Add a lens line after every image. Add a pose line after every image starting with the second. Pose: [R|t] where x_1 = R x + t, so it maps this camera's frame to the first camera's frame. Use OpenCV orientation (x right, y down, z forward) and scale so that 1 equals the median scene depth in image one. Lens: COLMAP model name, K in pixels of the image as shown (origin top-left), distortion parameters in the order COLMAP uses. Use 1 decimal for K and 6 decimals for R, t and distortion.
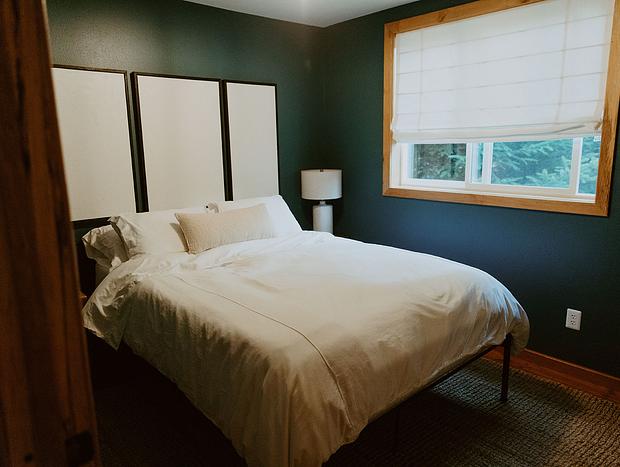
lens RADIAL K [[474.8, 0, 310.0], [0, 474.8, 233.5], [0, 0, 1]] dist [0.063452, 0.000295]
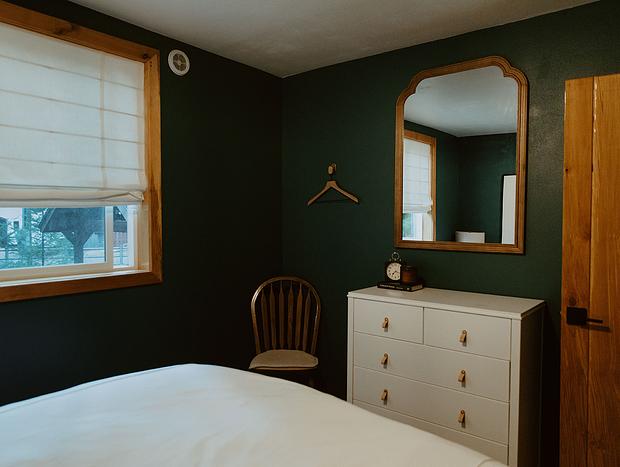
lens RADIAL K [[474.8, 0, 310.0], [0, 474.8, 233.5], [0, 0, 1]] dist [0.063452, 0.000295]
pose [[-0.172329, -0.027979, 0.984642, -0.429112], [0.191205, 0.979634, 0.061301, -0.136317], [-0.966304, 0.198832, -0.163470, 0.835808]]
